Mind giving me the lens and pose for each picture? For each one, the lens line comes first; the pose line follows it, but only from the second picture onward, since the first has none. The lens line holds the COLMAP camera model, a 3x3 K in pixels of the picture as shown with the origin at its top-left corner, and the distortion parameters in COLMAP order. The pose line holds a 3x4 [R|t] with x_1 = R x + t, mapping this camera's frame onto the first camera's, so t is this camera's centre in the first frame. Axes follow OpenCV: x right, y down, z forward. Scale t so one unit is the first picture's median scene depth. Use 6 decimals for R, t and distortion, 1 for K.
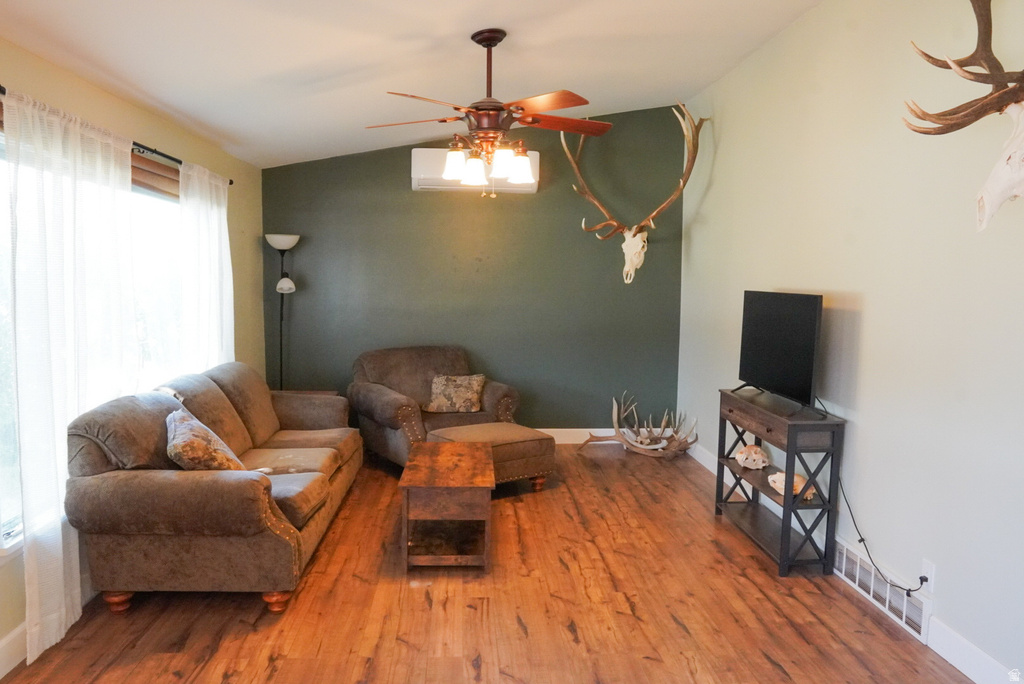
lens RADIAL K [[718.7, 0, 511.6], [0, 718.7, 344.2], [0, 0, 1]] dist [-0.102671, 0.064342]
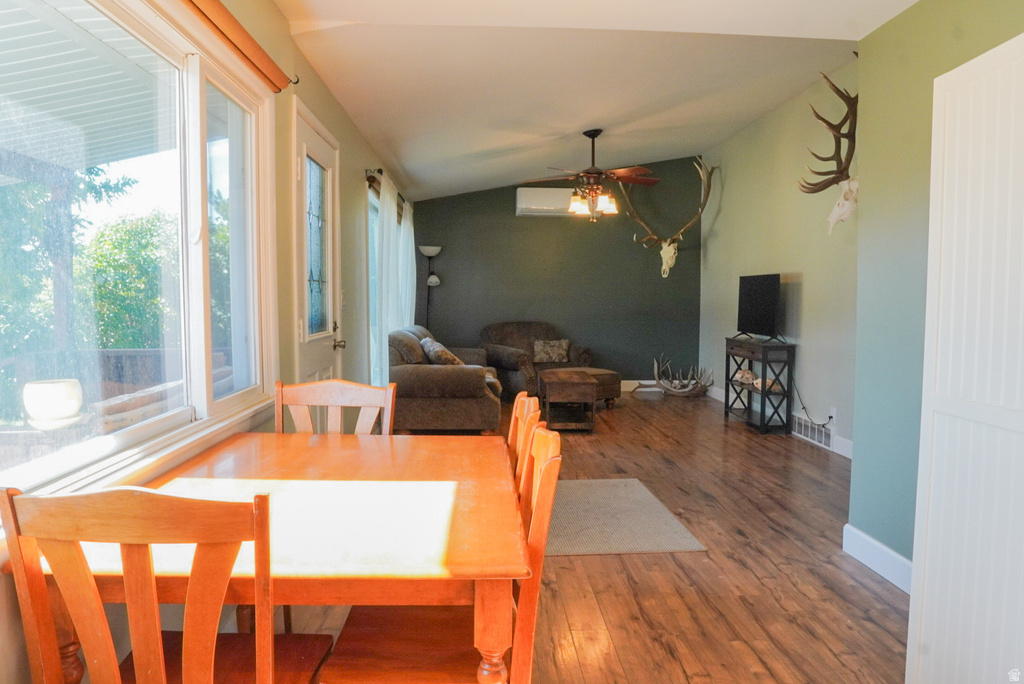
lens RADIAL K [[718.7, 0, 514.6], [0, 718.7, 342.8], [0, 0, 1]] dist [-0.102671, 0.064342]
pose [[0.999749, -0.006083, -0.021577, -0.153871], [0.005439, 0.999542, -0.029766, 0.121509], [0.021749, 0.029641, 0.999324, -0.633918]]
